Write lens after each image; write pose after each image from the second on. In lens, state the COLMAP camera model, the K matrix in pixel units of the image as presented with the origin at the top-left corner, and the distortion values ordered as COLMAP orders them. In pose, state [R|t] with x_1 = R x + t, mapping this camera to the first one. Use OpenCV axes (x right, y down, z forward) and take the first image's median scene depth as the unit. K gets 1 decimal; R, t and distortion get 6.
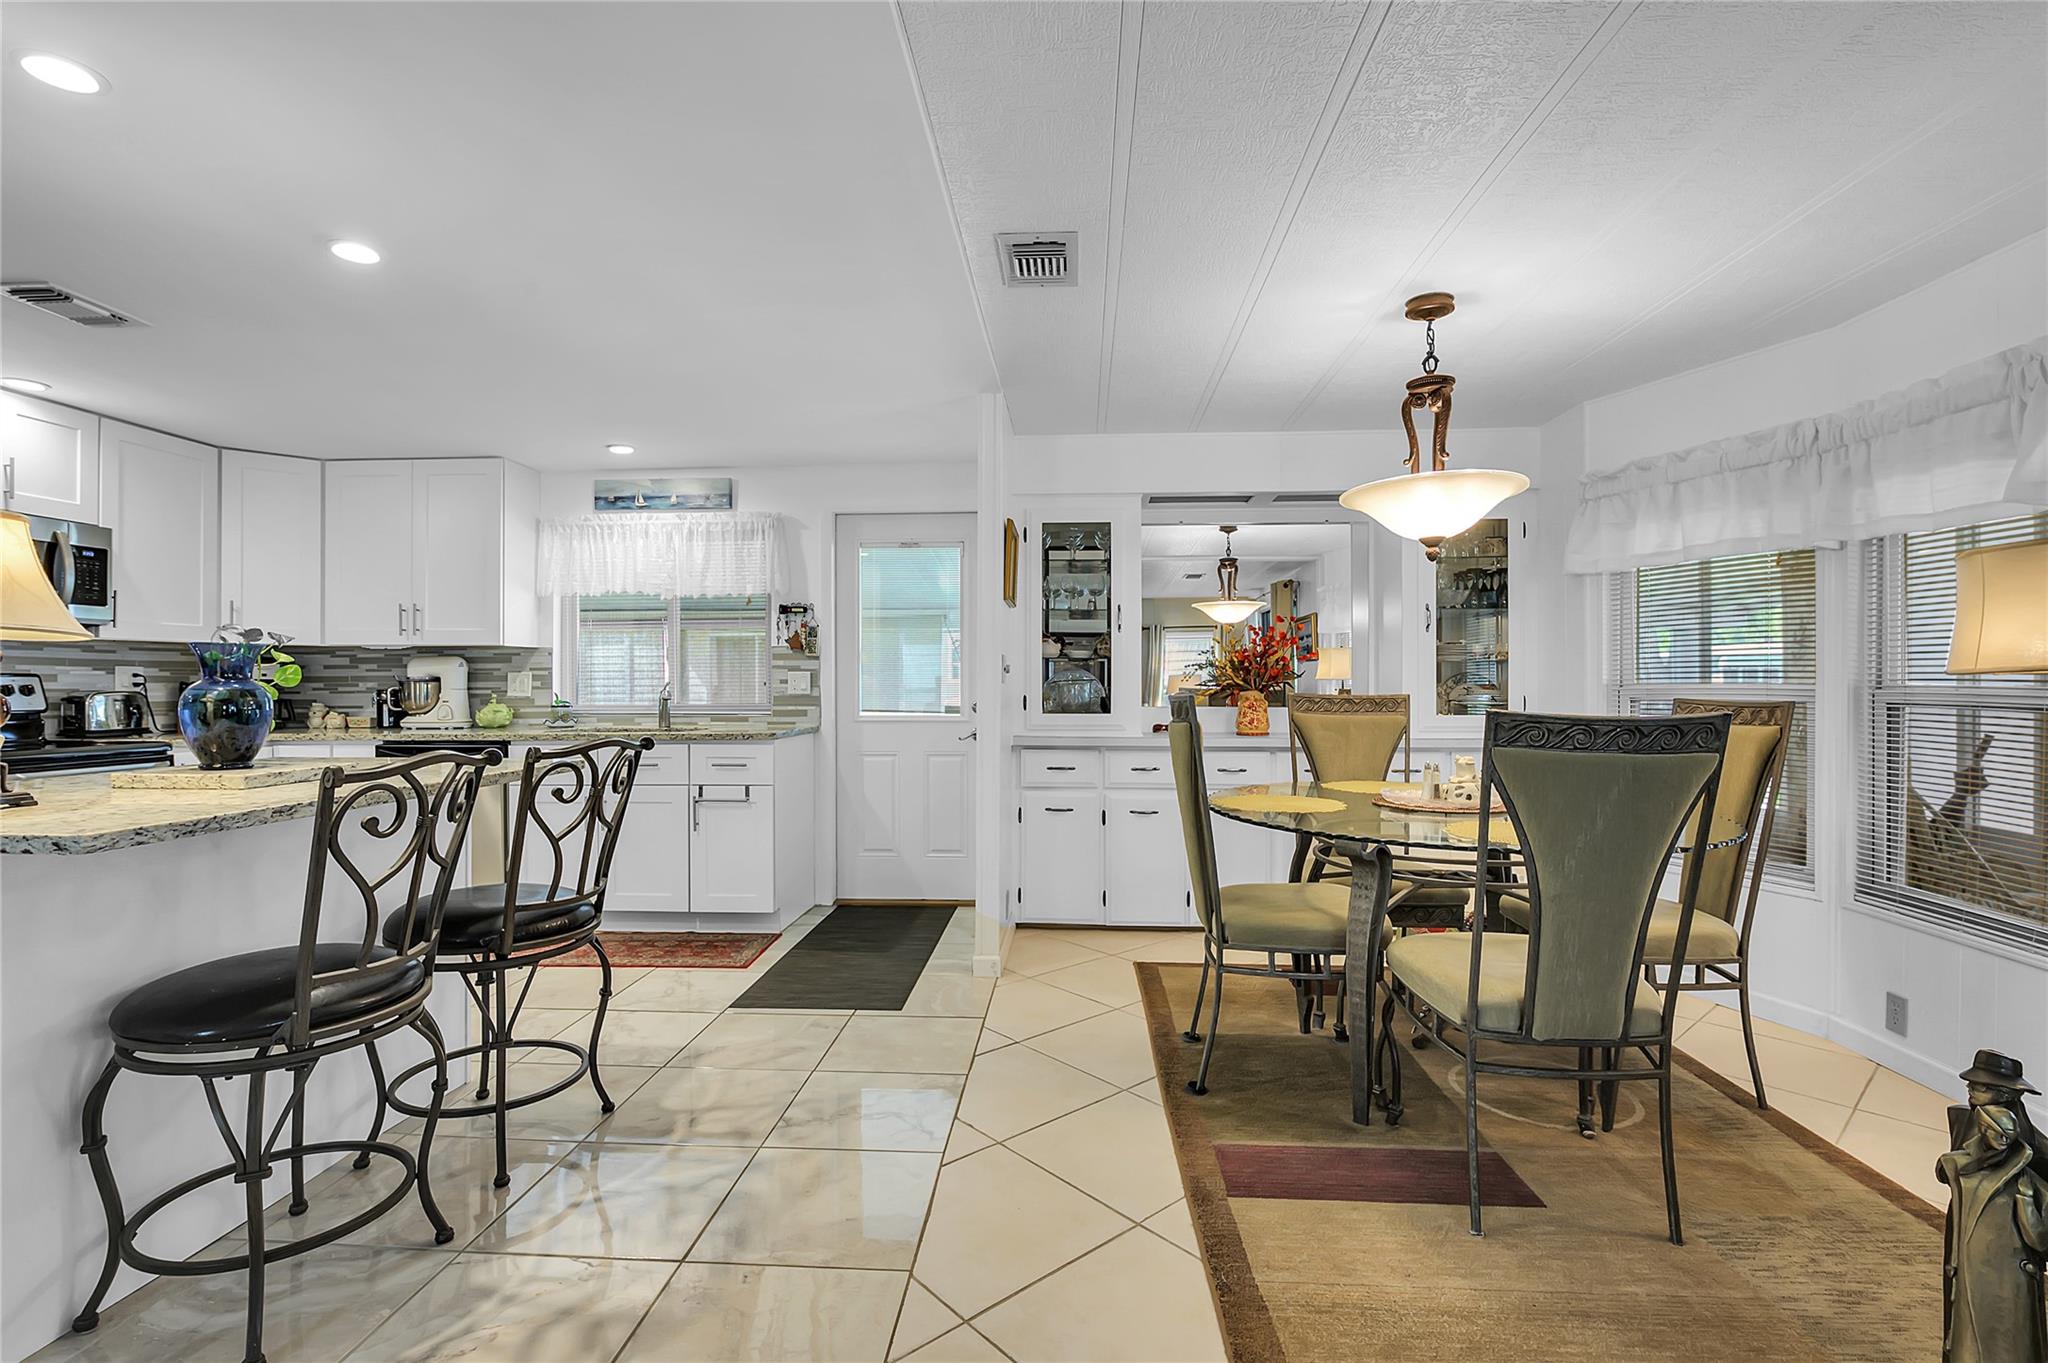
lens RADIAL K [[935.2, 0, 1015.9], [0, 935.2, 679.9], [0, 0, 1]] dist [-0.007521, -0.001028]
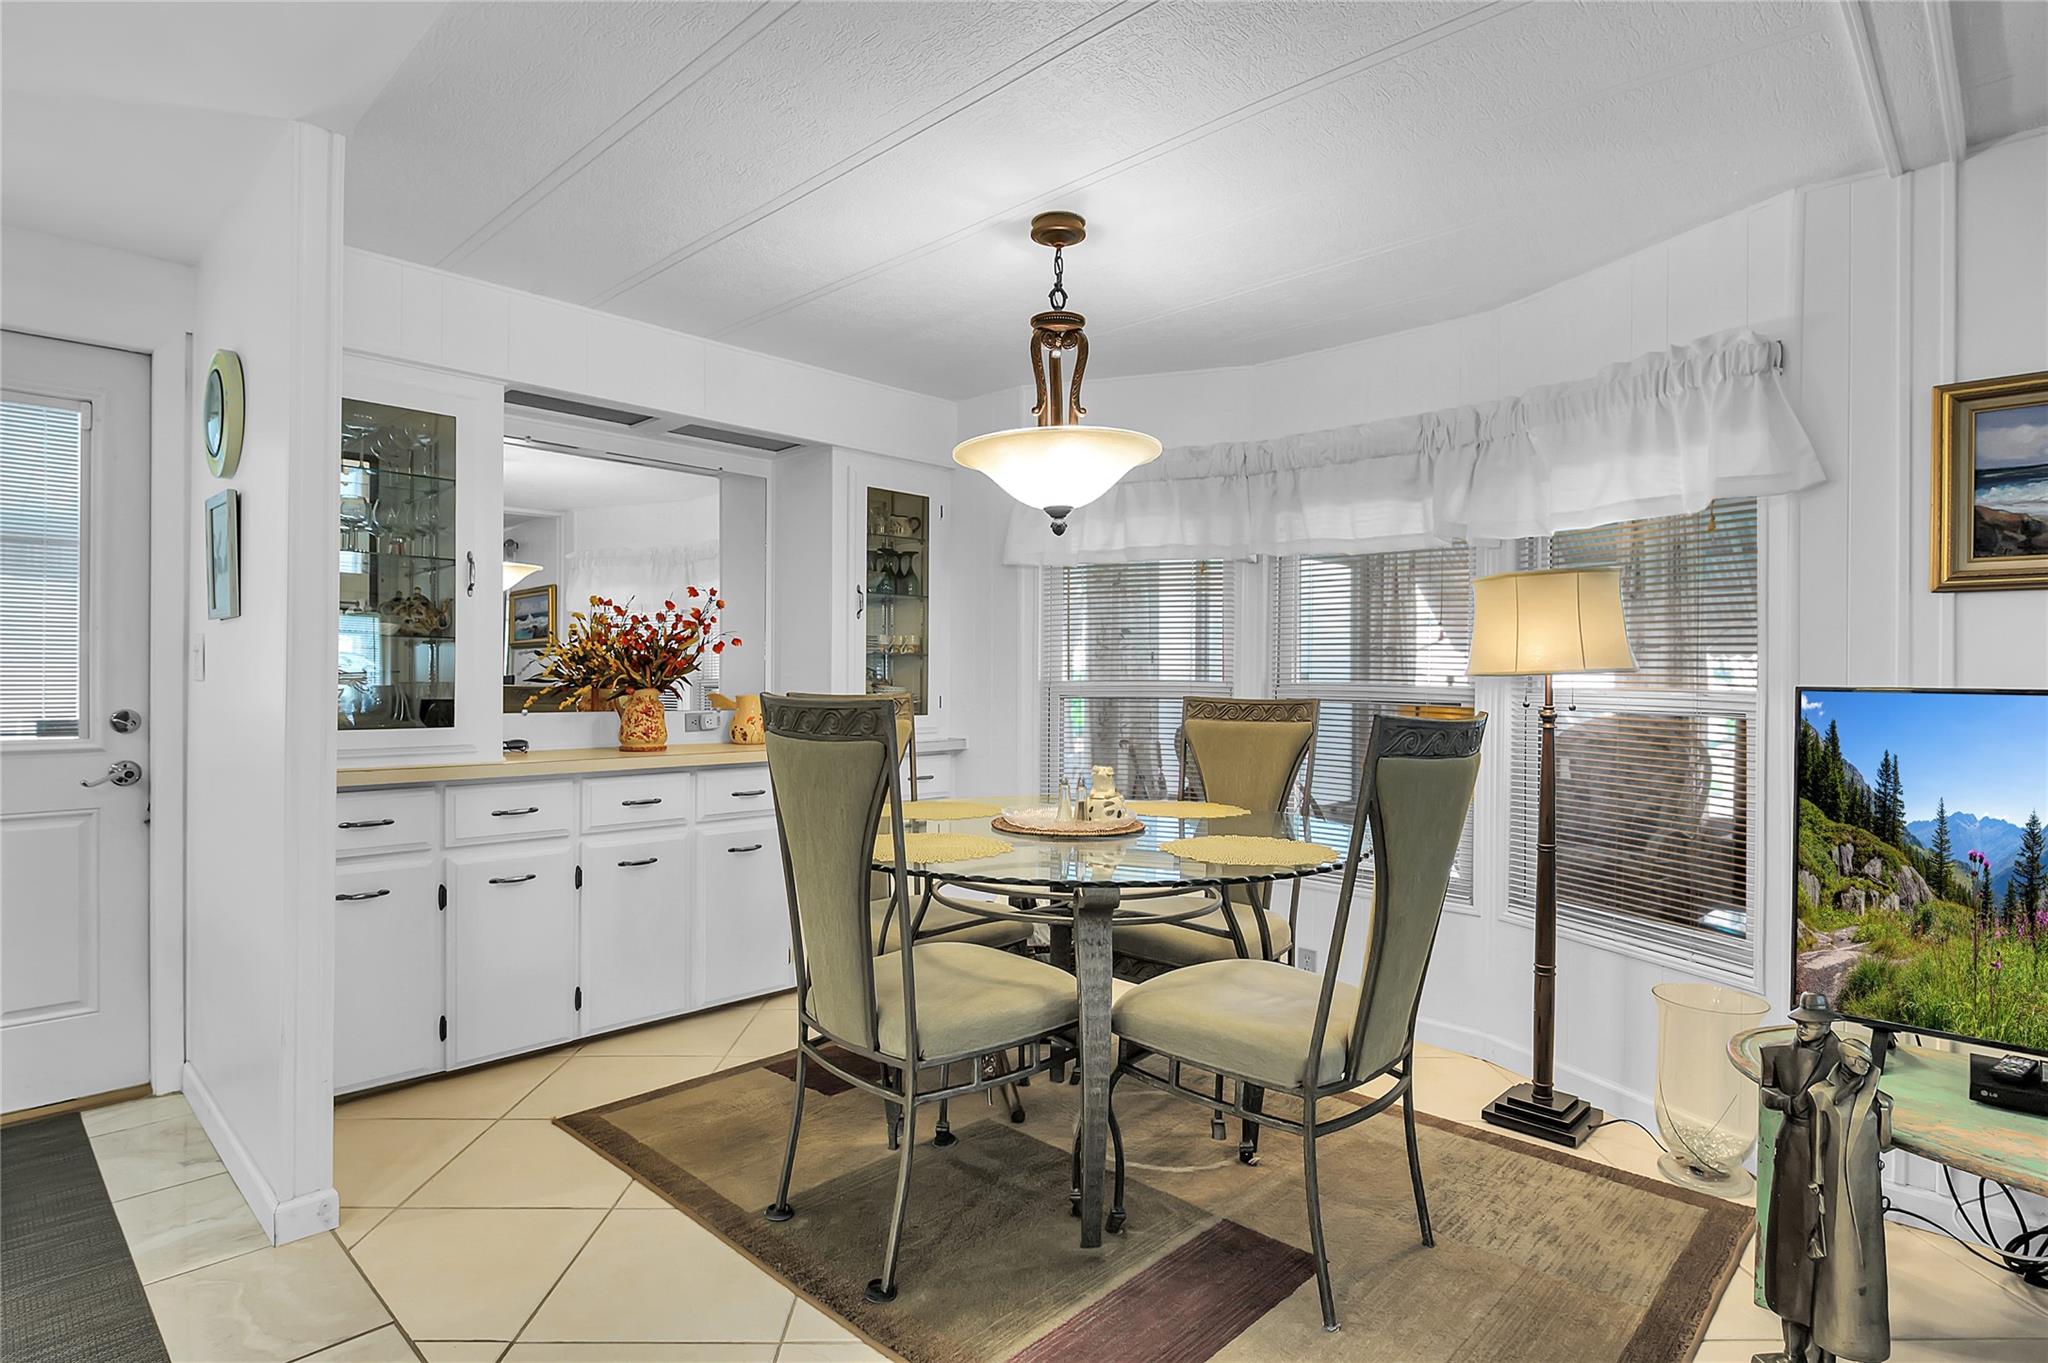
lens RADIAL K [[1058.1, 0, 987.6], [0, 1058.1, 676.1], [0, 0, 1]] dist [-0.008254, -0.001443]
pose [[0.645666, 0.005648, 0.763599, -0.226437], [-0.008220, 0.999966, -0.000446, -0.000029], [-0.763575, -0.005988, 0.645691, 0.312768]]
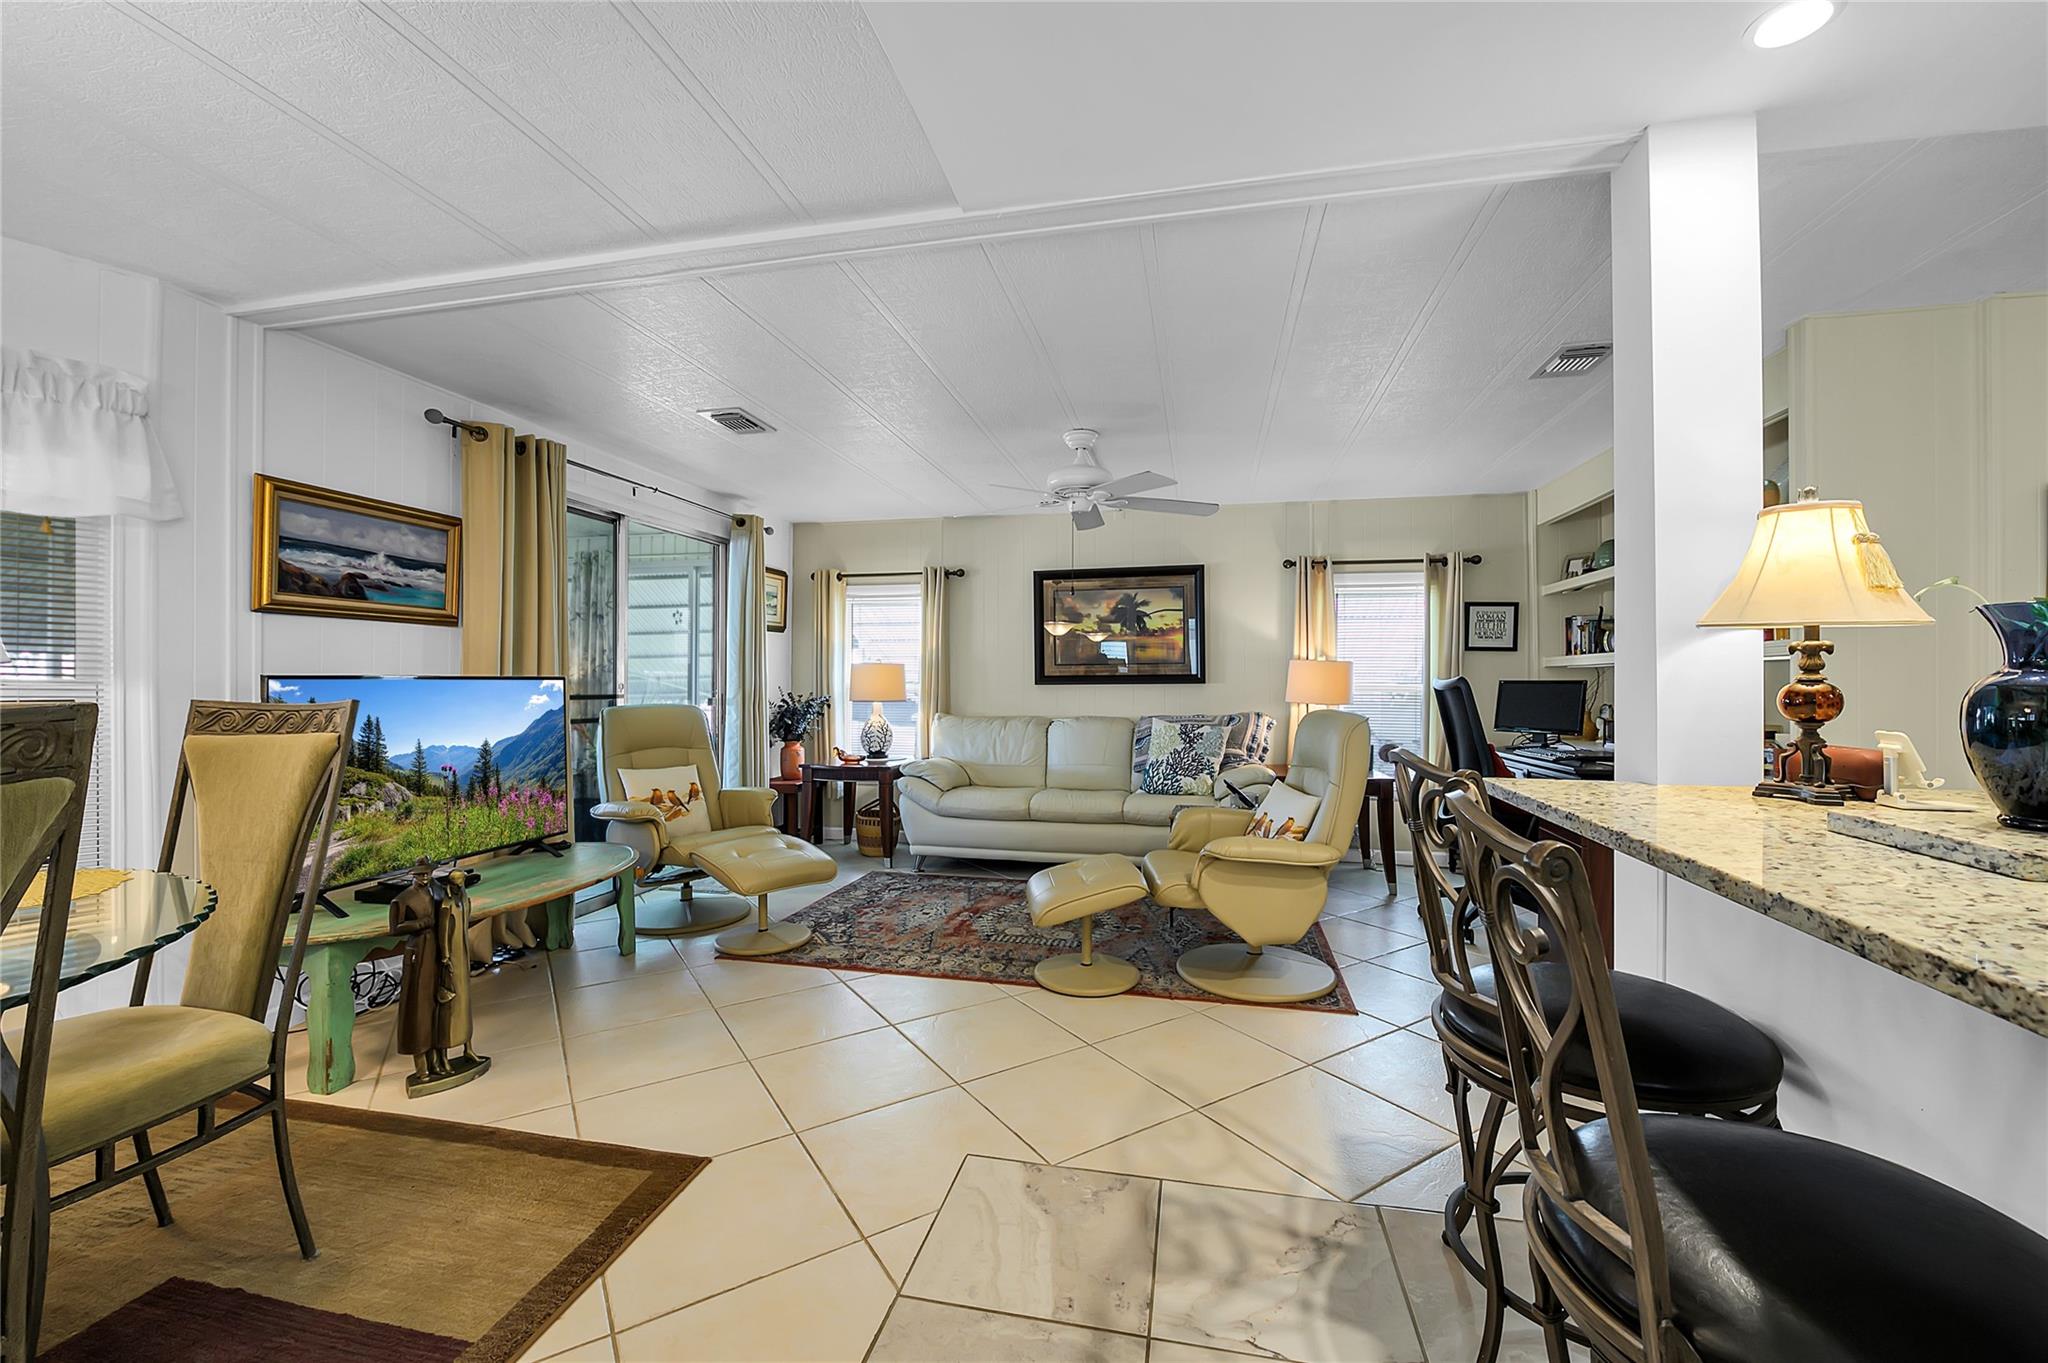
lens RADIAL K [[814.8, 0, 1030.0], [0, 814.8, 690.0], [0, 0, 1]] dist [-0.010653, -0.002067]
pose [[-0.990582, -0.001608, 0.136913, -0.163681], [0.000269, 0.999906, 0.013685, 0.003197], [-0.136922, 0.013593, -0.990489, 0.820012]]
